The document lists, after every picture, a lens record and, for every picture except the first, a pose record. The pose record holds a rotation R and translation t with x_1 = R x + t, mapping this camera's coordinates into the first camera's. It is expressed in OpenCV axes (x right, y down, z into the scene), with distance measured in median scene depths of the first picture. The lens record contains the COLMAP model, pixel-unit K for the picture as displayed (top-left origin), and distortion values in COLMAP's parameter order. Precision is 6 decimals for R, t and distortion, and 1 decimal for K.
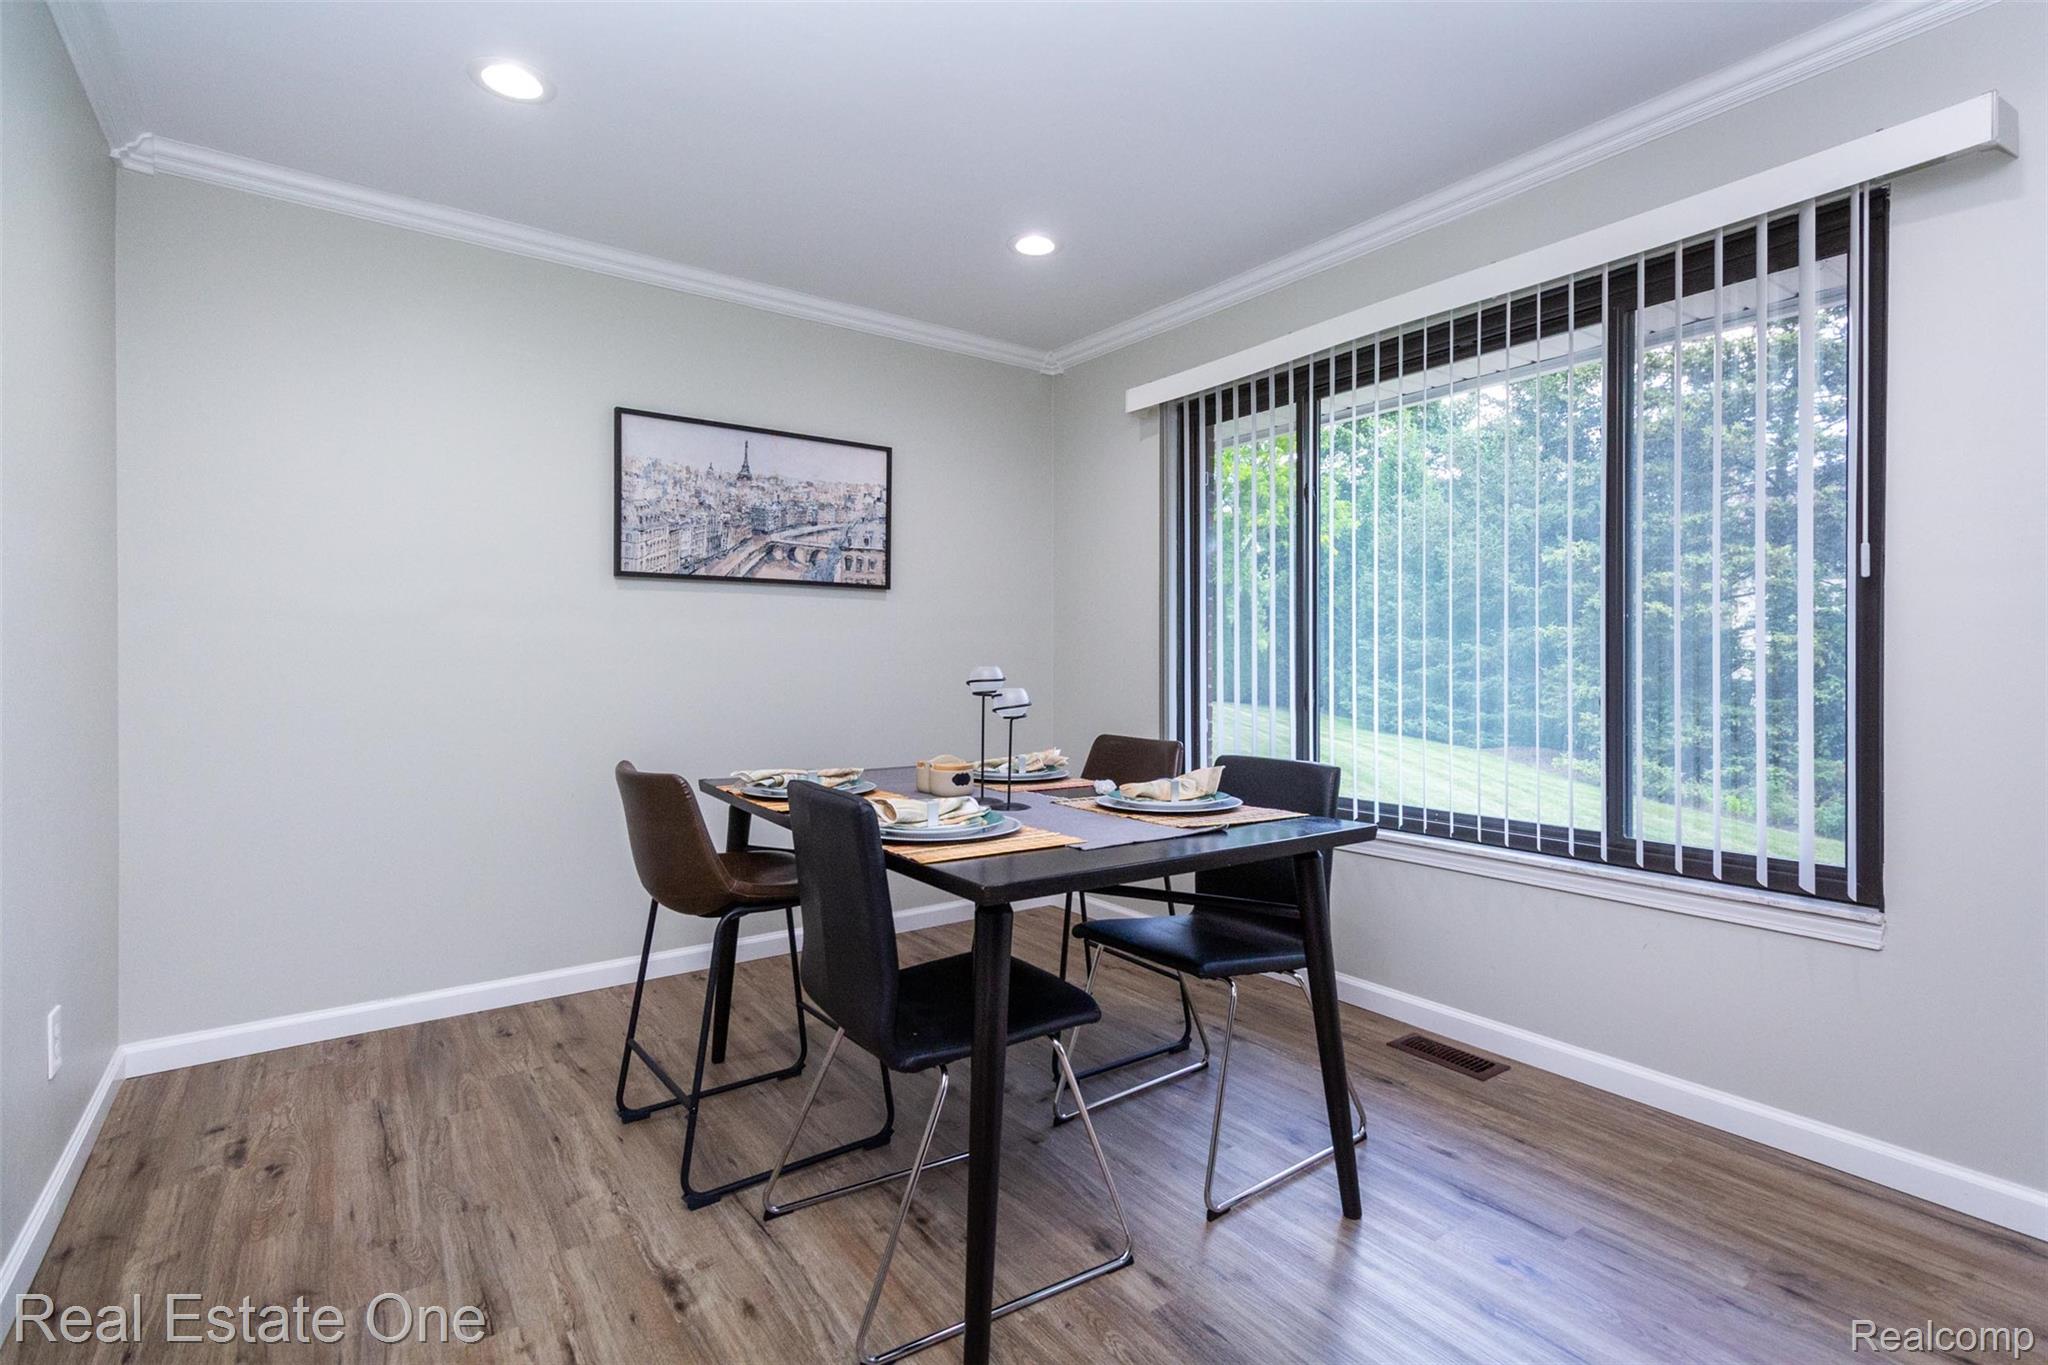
lens RADIAL K [[963.1, 0, 1054.9], [0, 963.1, 651.4], [0, 0, 1]] dist [0.006930, -0.000043]
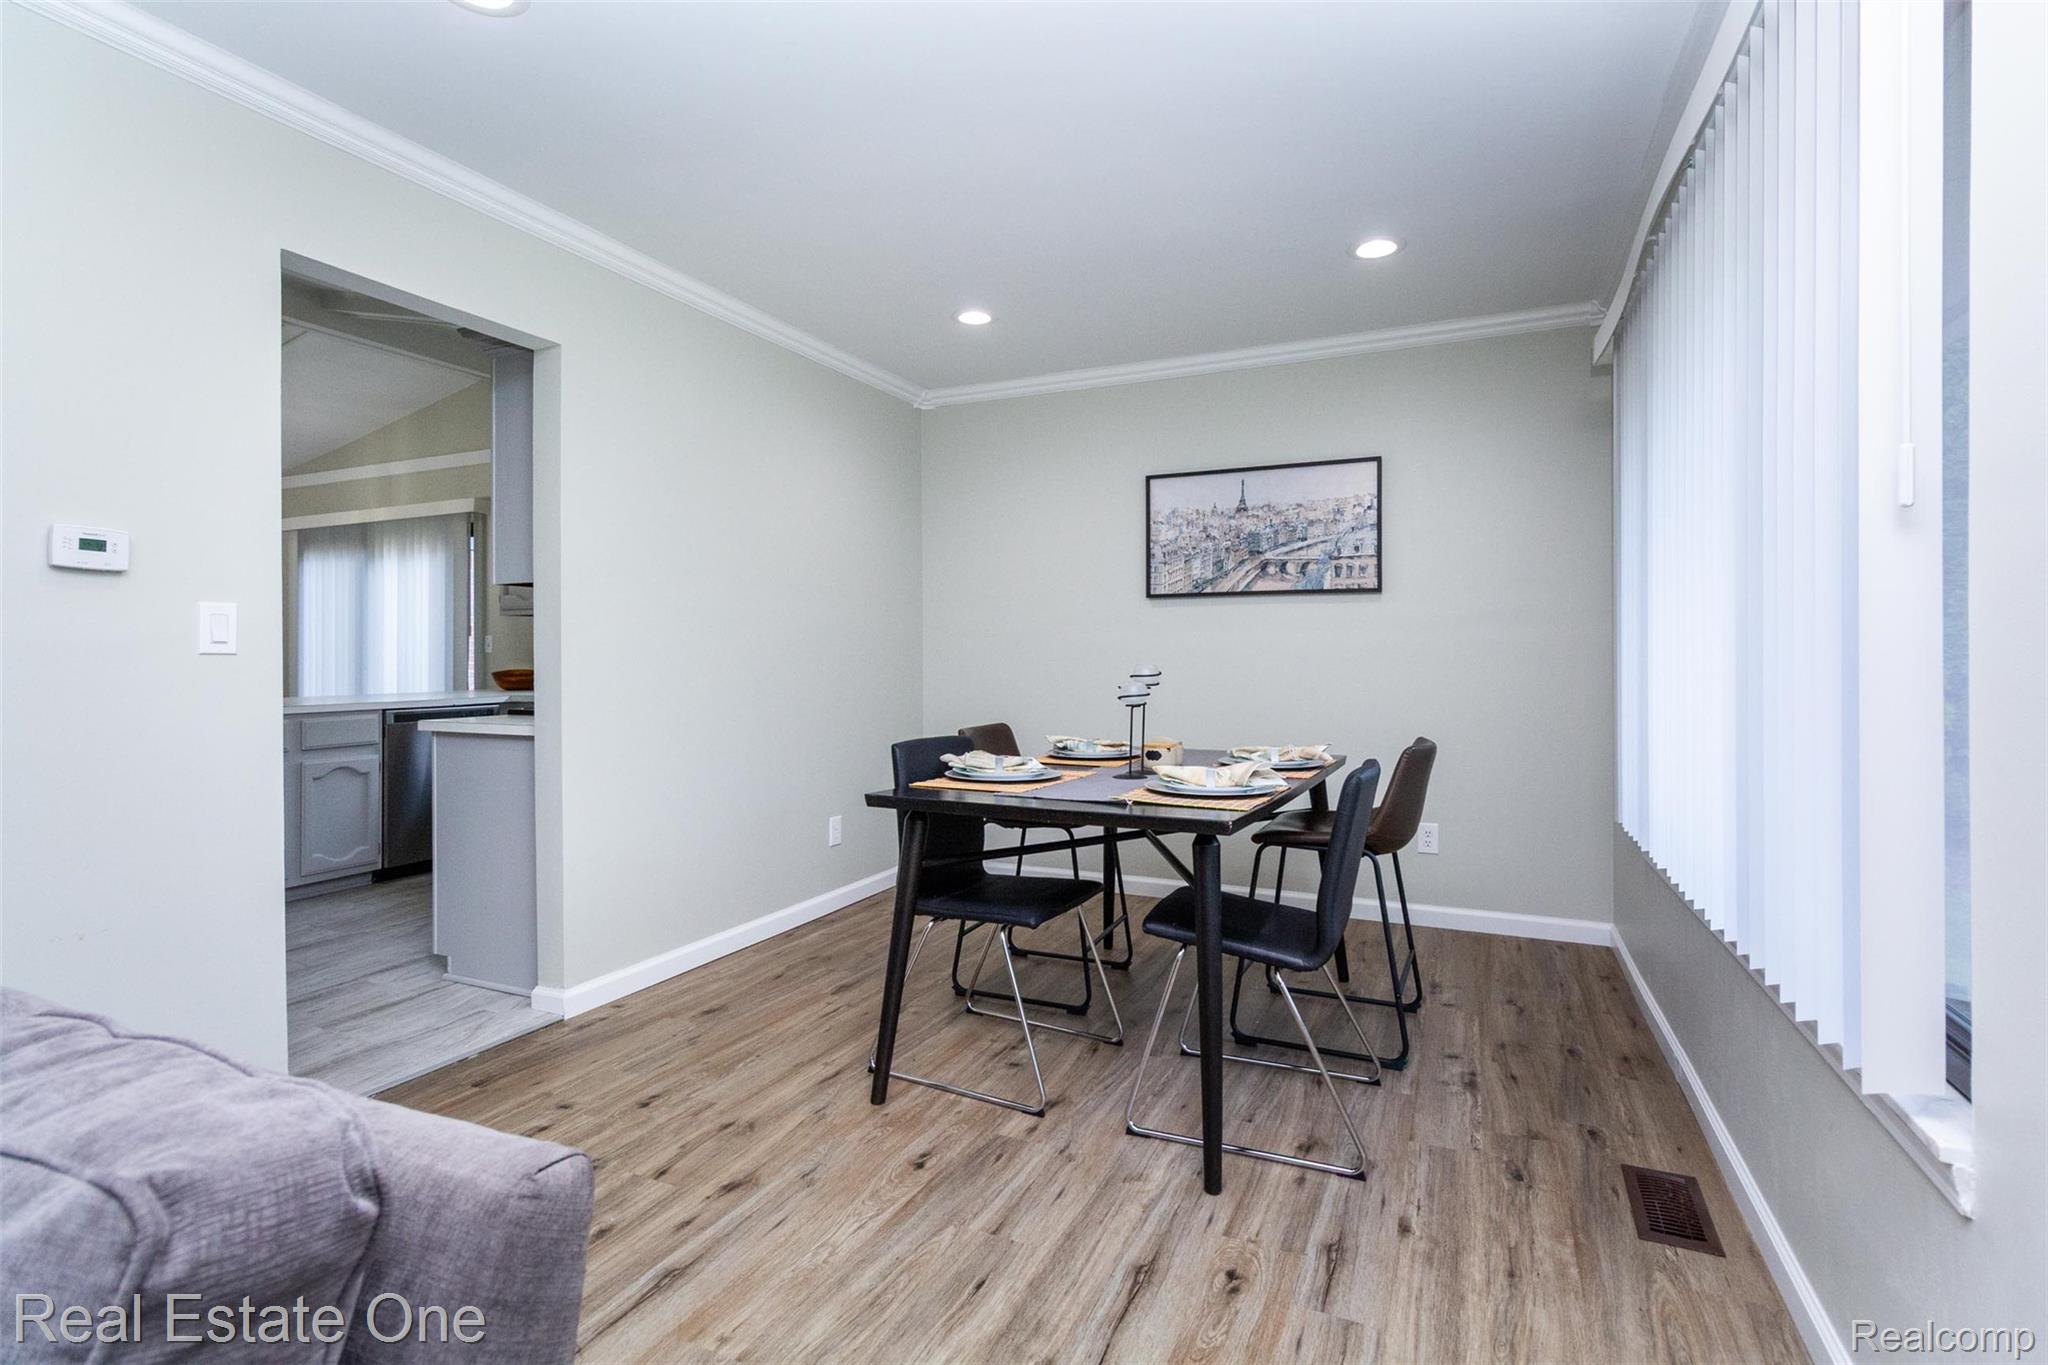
lens RADIAL K [[963.1, 0, 1047.4], [0, 963.1, 656.8], [0, 0, 1]] dist [0.006930, -0.000043]
pose [[0.483273, -0.004951, -0.875456, 0.620660], [0.006105, 0.999979, -0.002285, 0.007240], [0.875448, -0.004241, 0.483293, 0.191540]]
